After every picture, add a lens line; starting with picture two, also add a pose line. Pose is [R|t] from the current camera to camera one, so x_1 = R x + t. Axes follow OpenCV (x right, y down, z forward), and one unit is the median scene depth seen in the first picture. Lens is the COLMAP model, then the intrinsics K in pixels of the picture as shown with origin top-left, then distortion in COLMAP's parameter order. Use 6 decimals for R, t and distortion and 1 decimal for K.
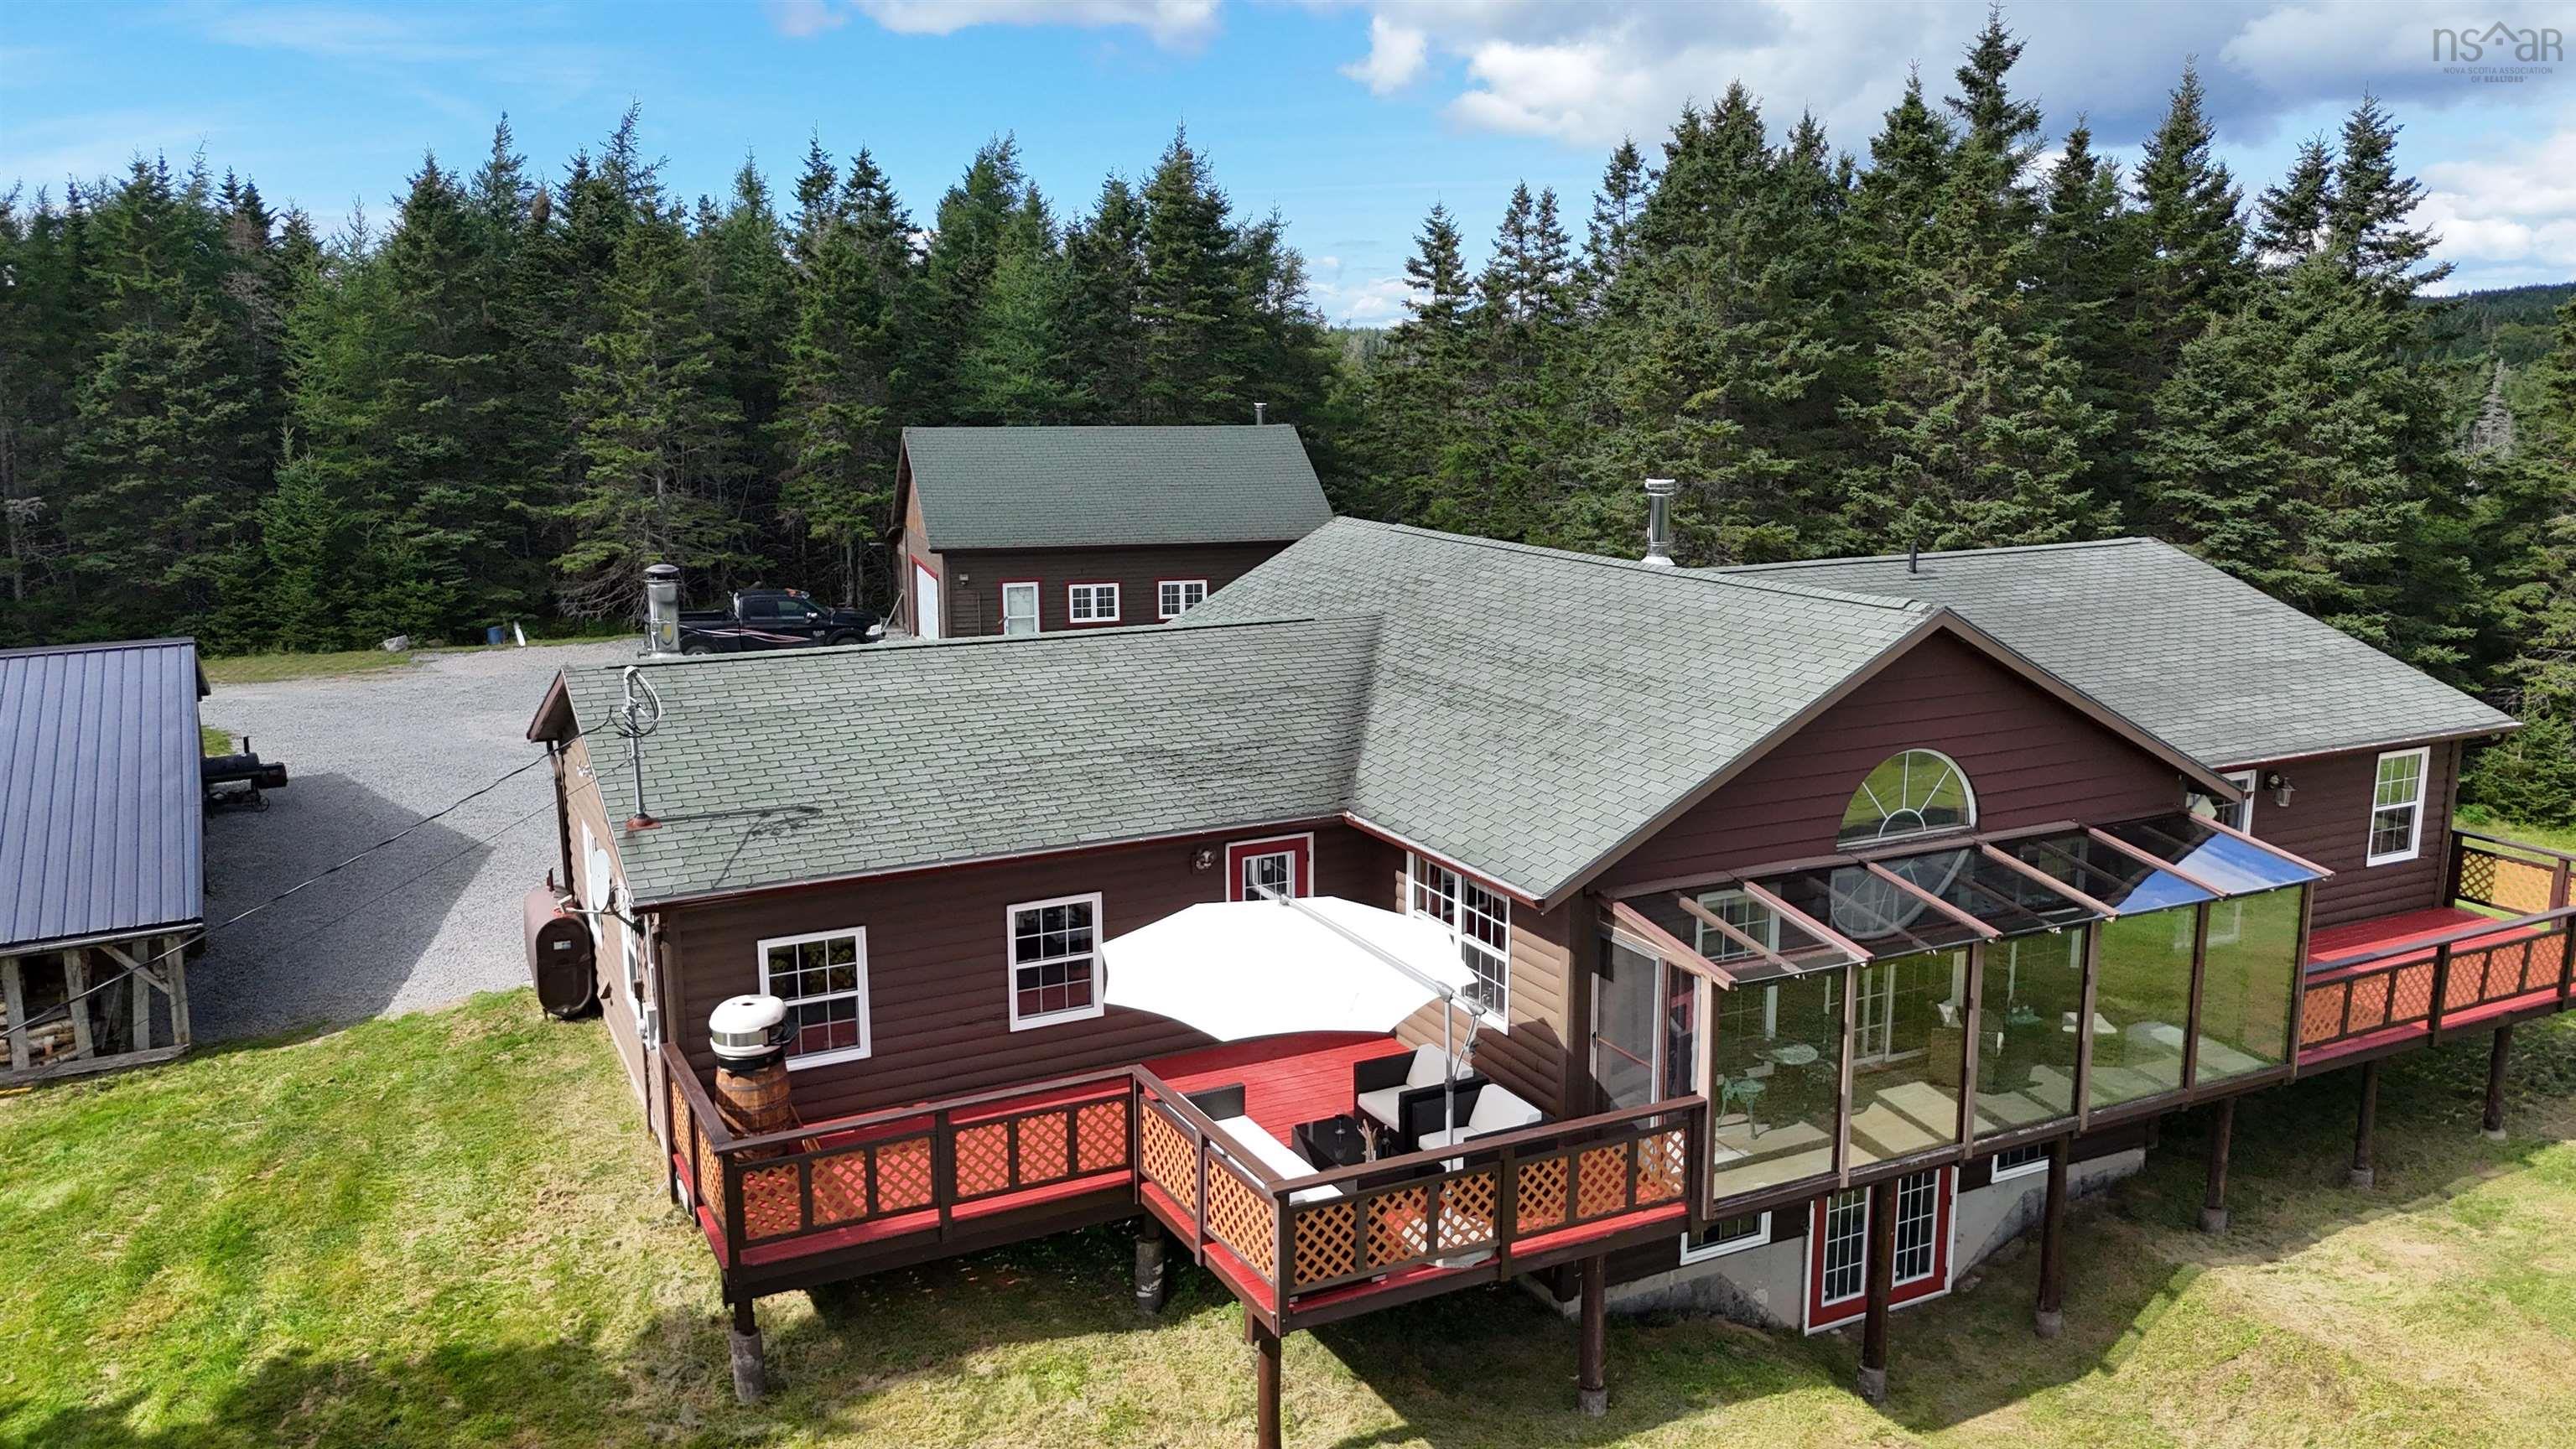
lens RADIAL K [[1878.2, 0, 1287.5], [0, 1878.2, 732.3], [0, 0, 1]] dist [0.061410, -0.056416]
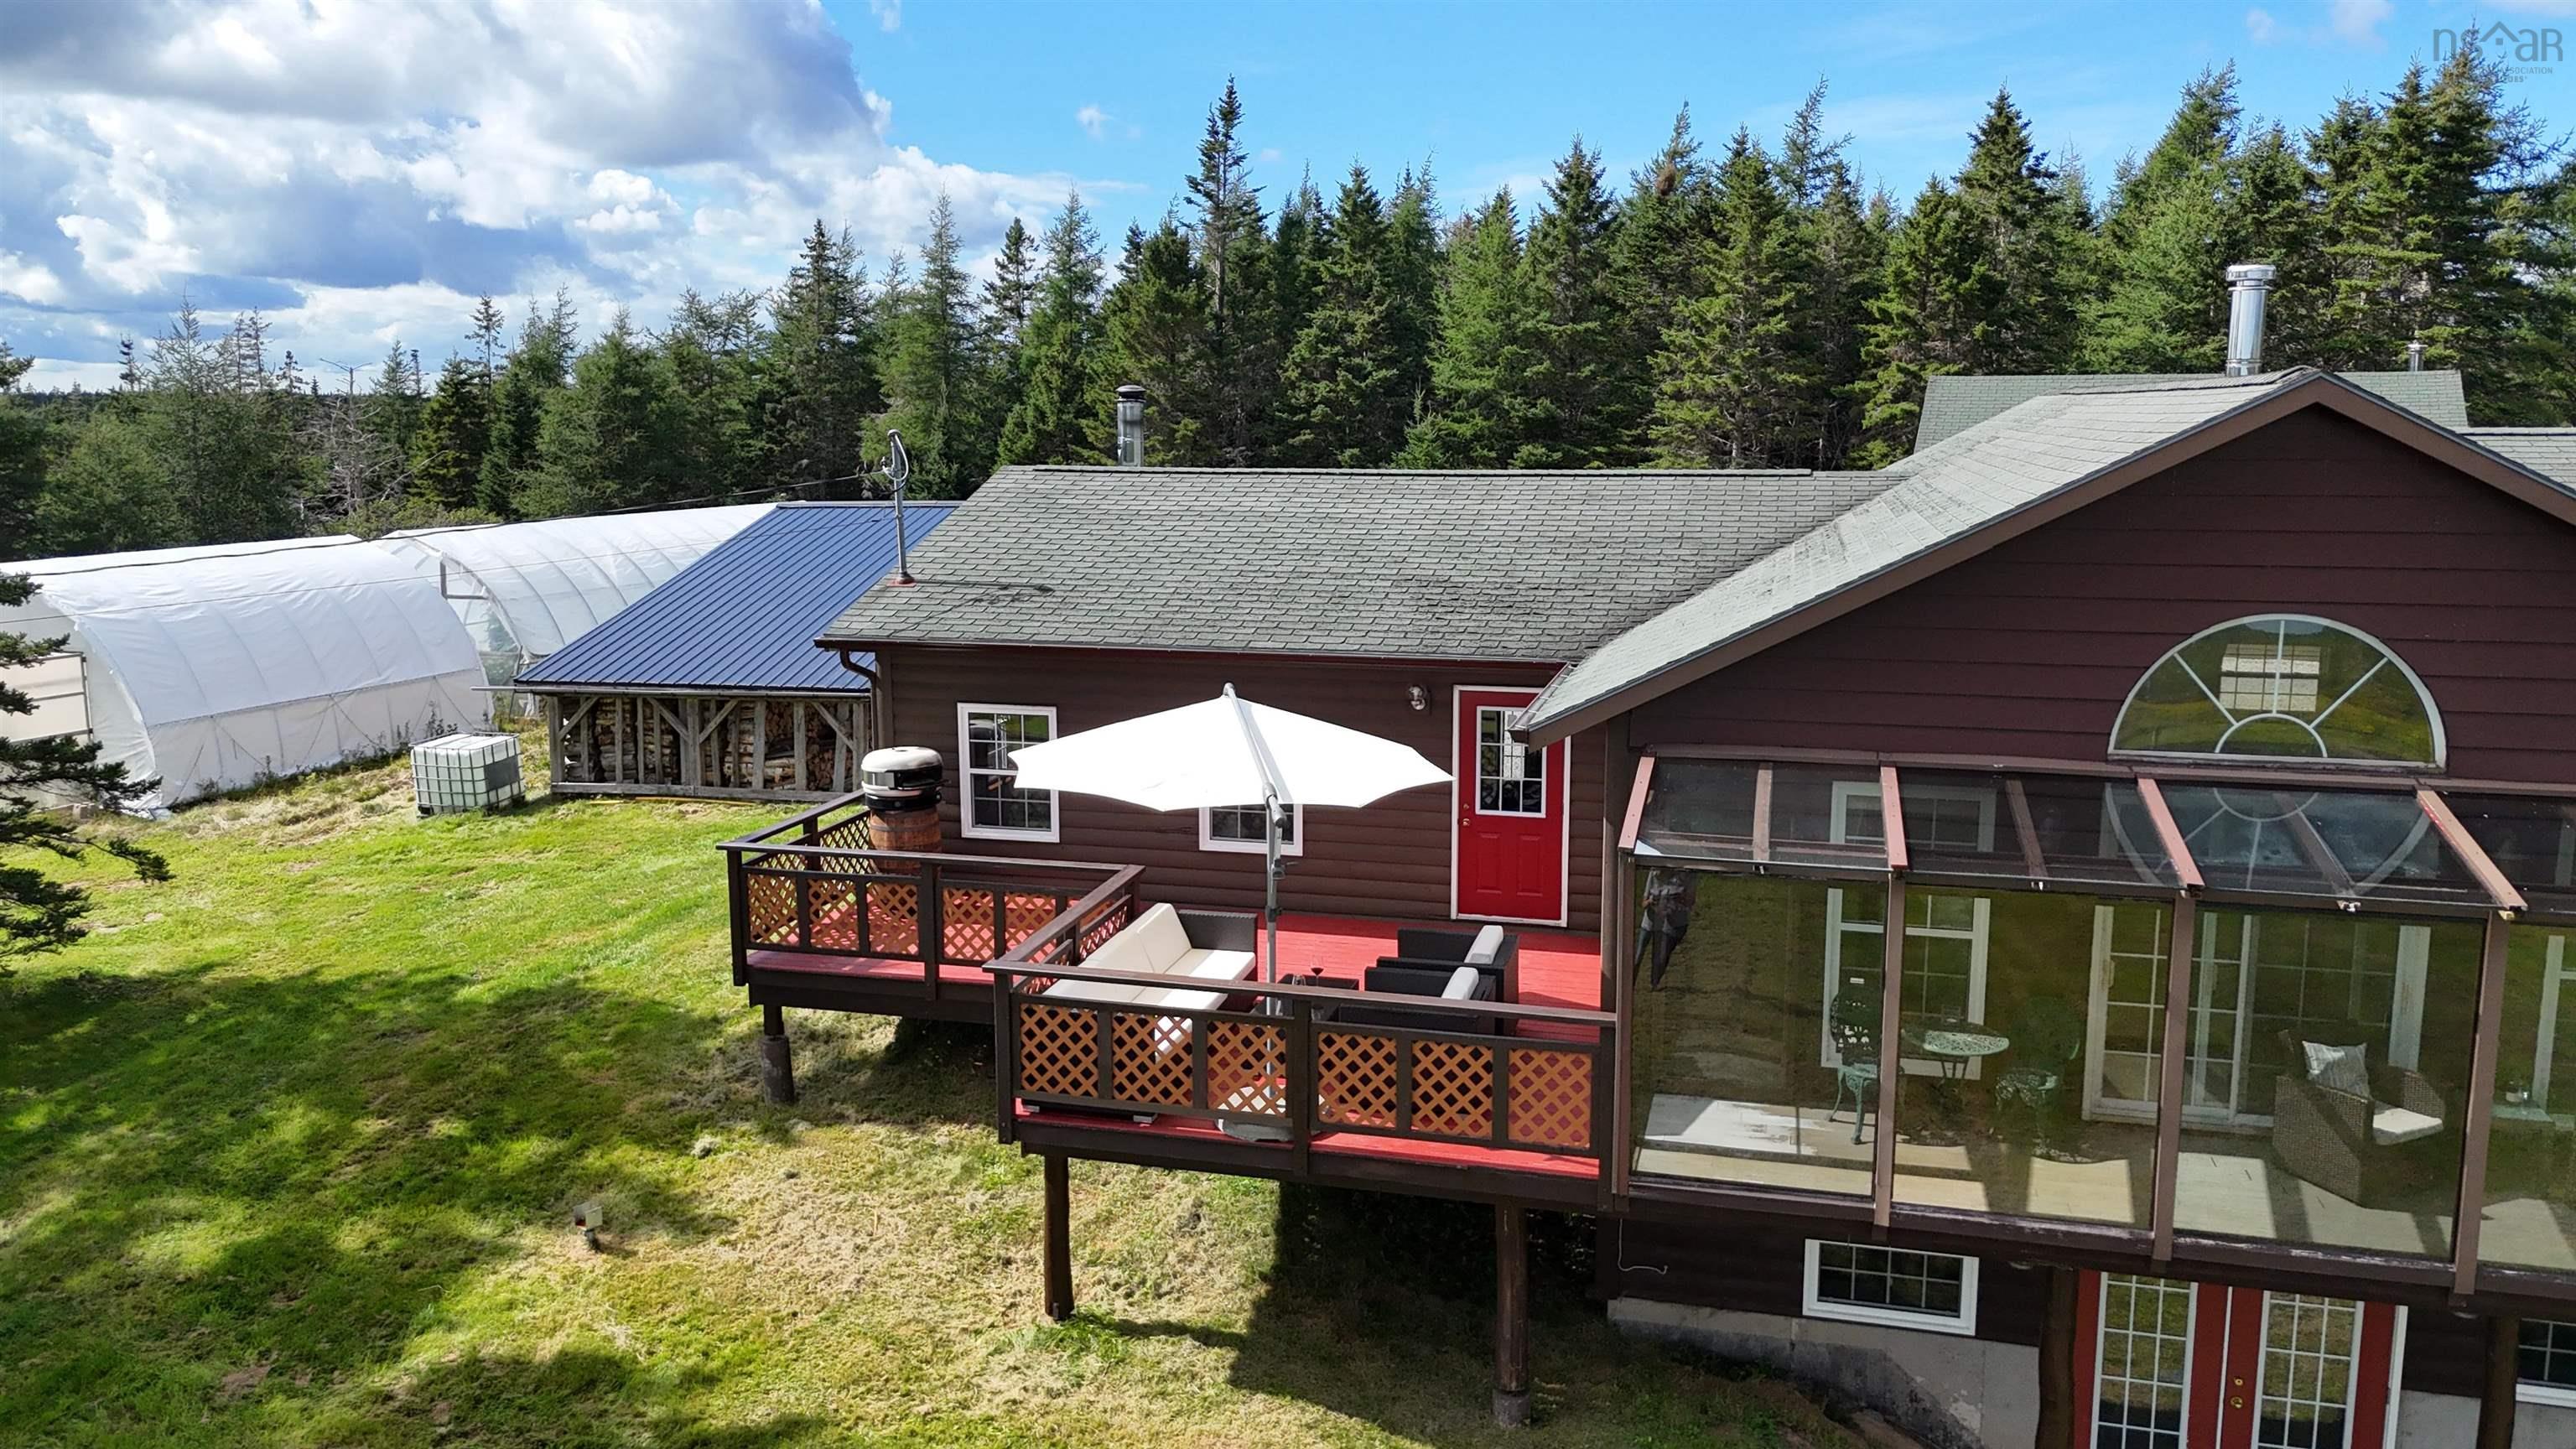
lens RADIAL K [[1878.2, 0, 1287.5], [0, 1878.2, 732.3], [0, 0, 1]] dist [0.061410, -0.056416]
pose [[0.748880, 0.112623, -0.653065, 0.385482], [-0.128897, 0.991388, 0.023159, 0.058785], [0.650049, 0.066835, 0.756947, 0.253952]]
